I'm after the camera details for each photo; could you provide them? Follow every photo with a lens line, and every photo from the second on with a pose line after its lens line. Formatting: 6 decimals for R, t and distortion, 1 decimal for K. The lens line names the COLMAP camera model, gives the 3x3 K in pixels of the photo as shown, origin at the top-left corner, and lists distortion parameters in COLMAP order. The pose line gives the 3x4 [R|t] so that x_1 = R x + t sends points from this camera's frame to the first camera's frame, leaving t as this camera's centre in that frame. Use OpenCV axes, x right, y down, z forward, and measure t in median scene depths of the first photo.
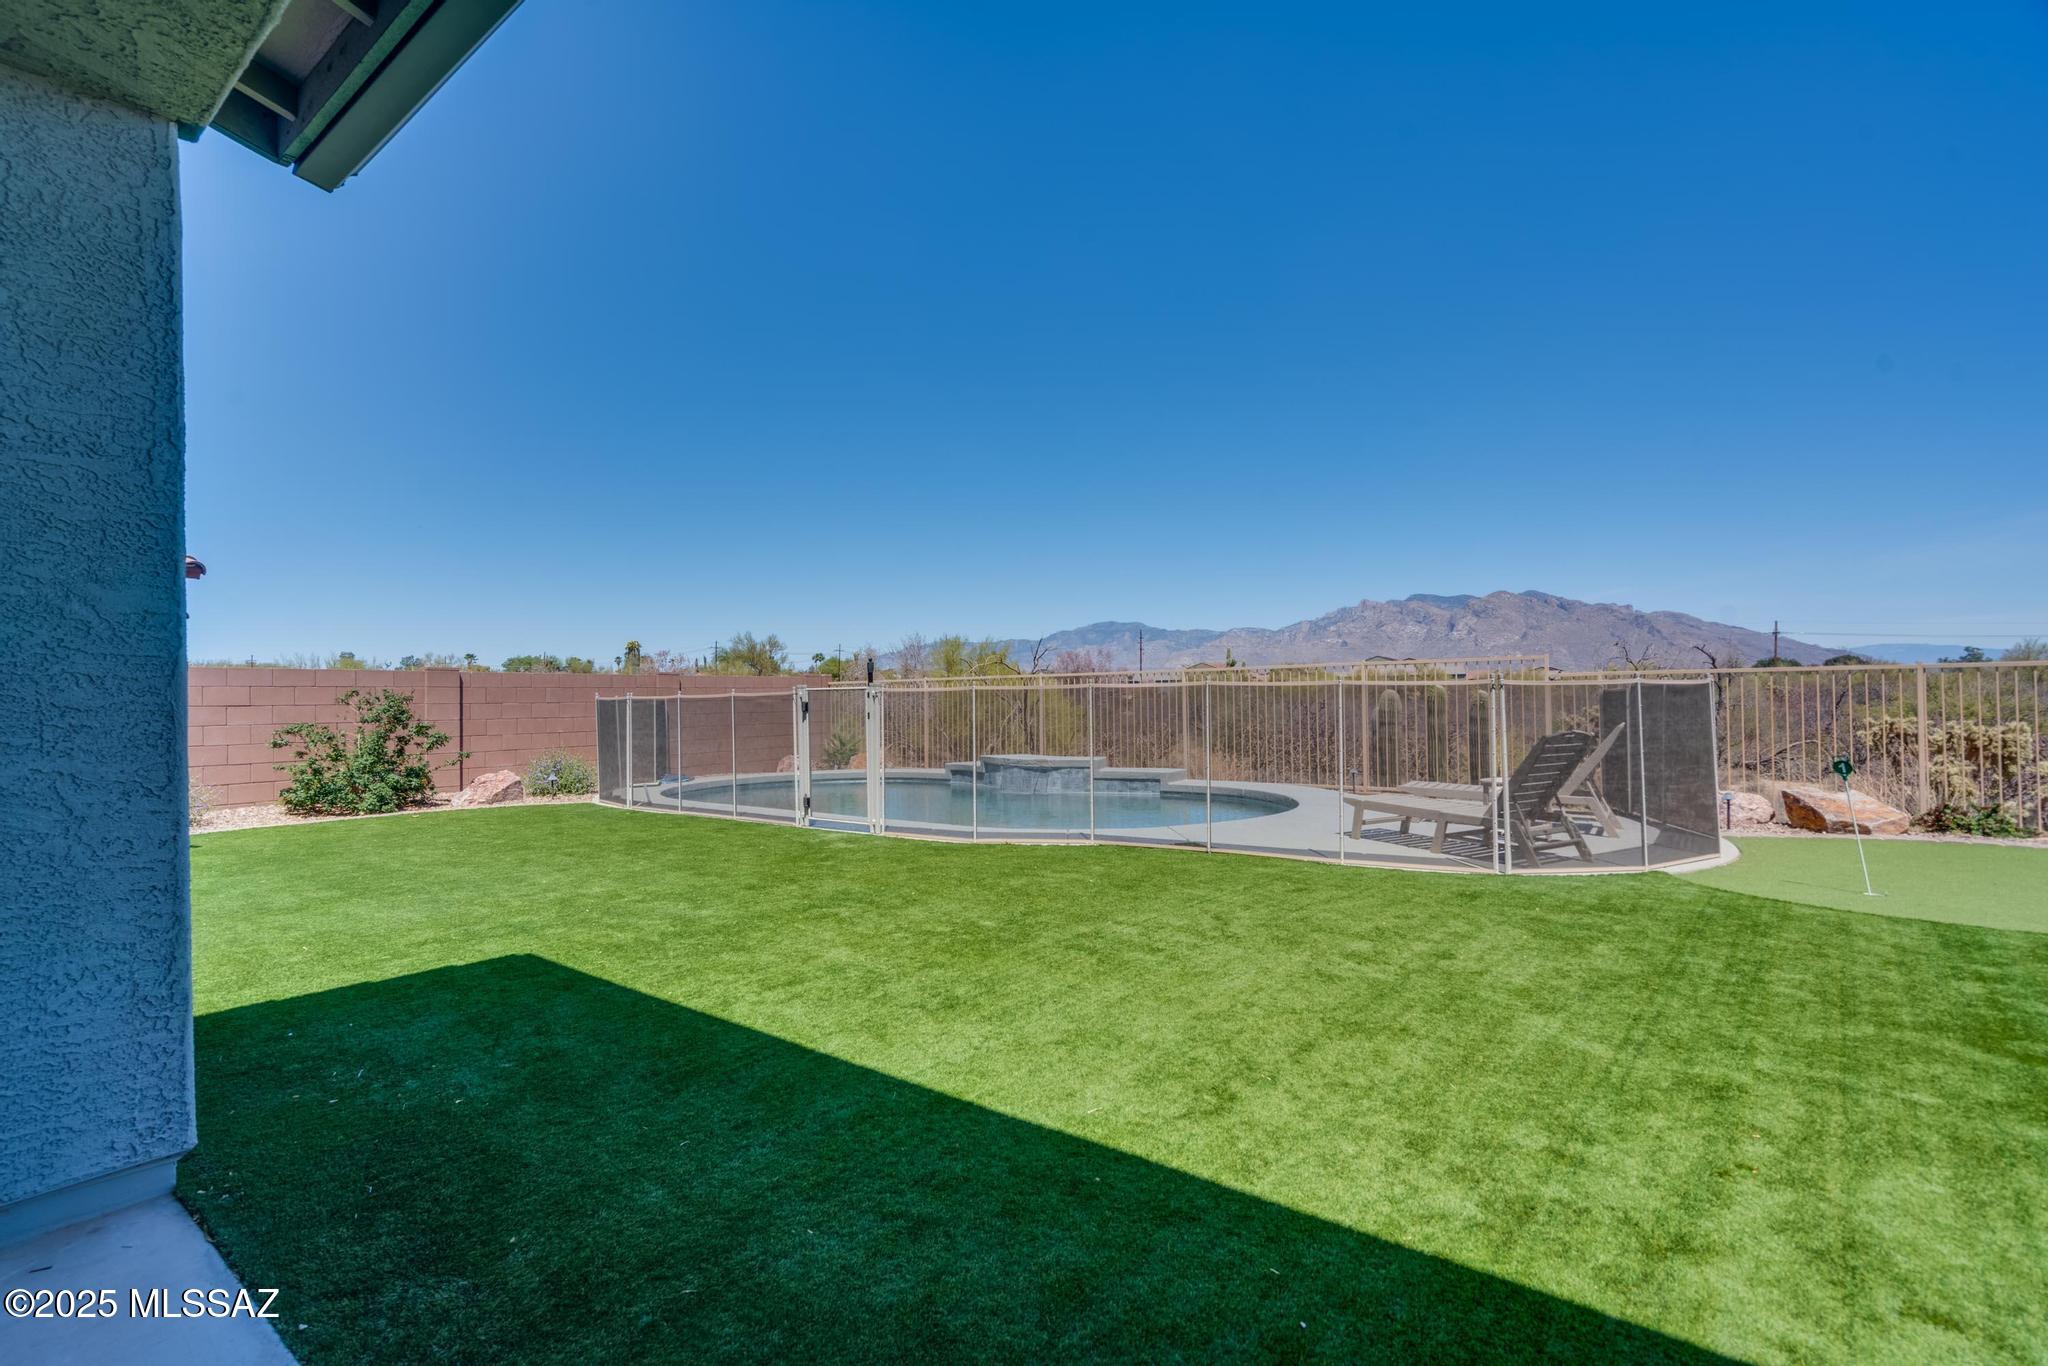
lens RADIAL K [[925.5, 0, 1002.0], [0, 925.5, 689.7], [0, 0, 1]] dist [-0.005410, 0.002592]
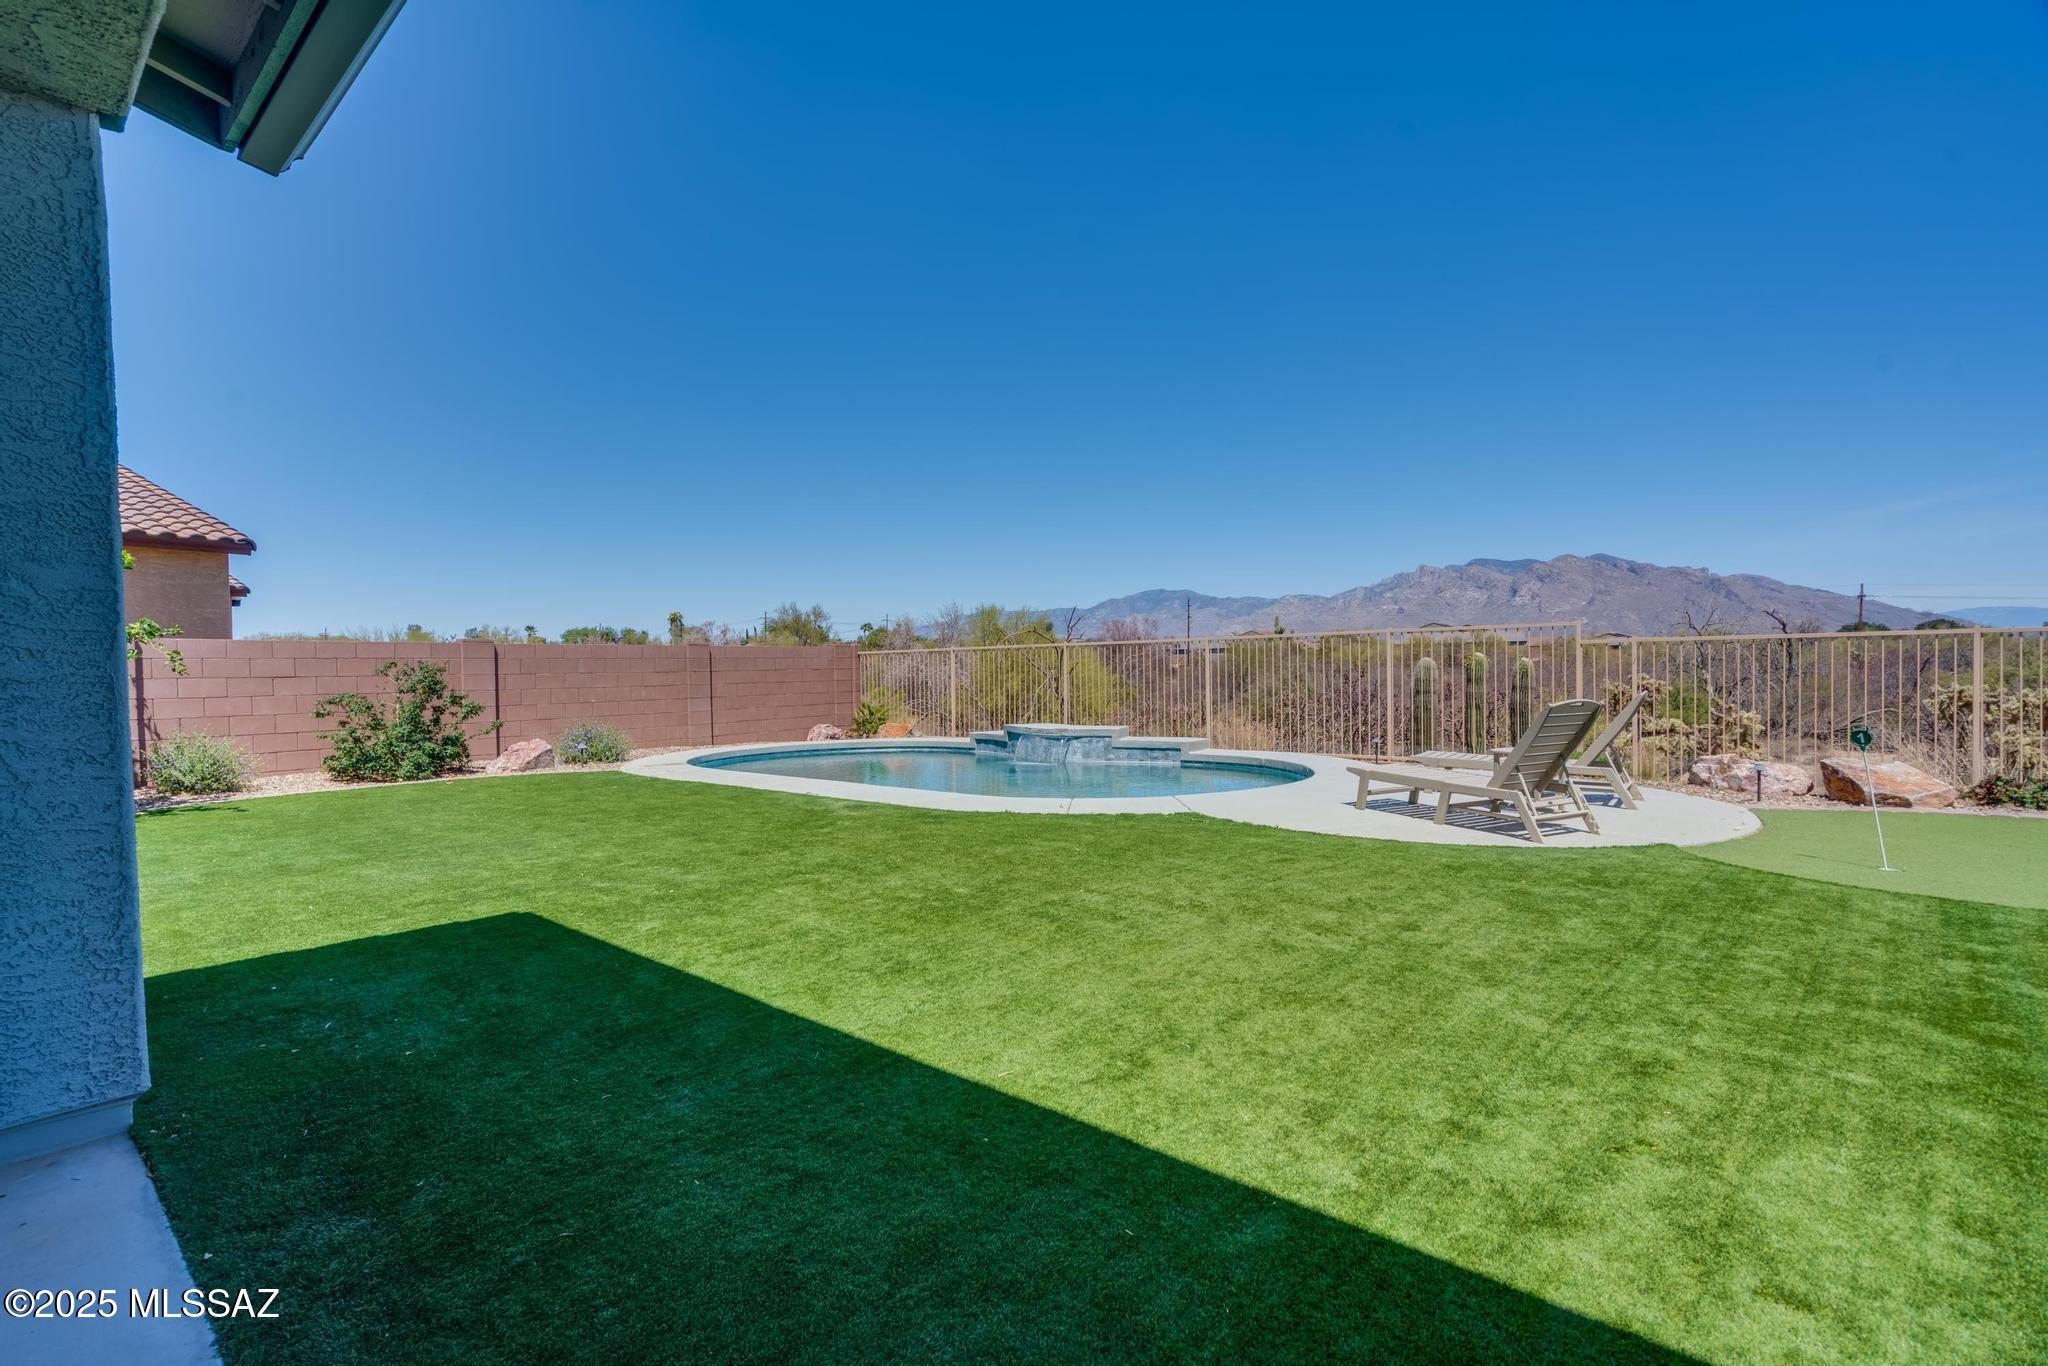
lens RADIAL K [[925.5, 0, 1001.8], [0, 925.5, 690.7], [0, 0, 1]] dist [-0.005410, 0.002592]
pose [[0.998610, -0.001688, -0.052684, 0.107876], [0.003501, 0.999404, 0.034346, -0.000427], [0.052594, -0.034483, 0.998020, -0.000231]]
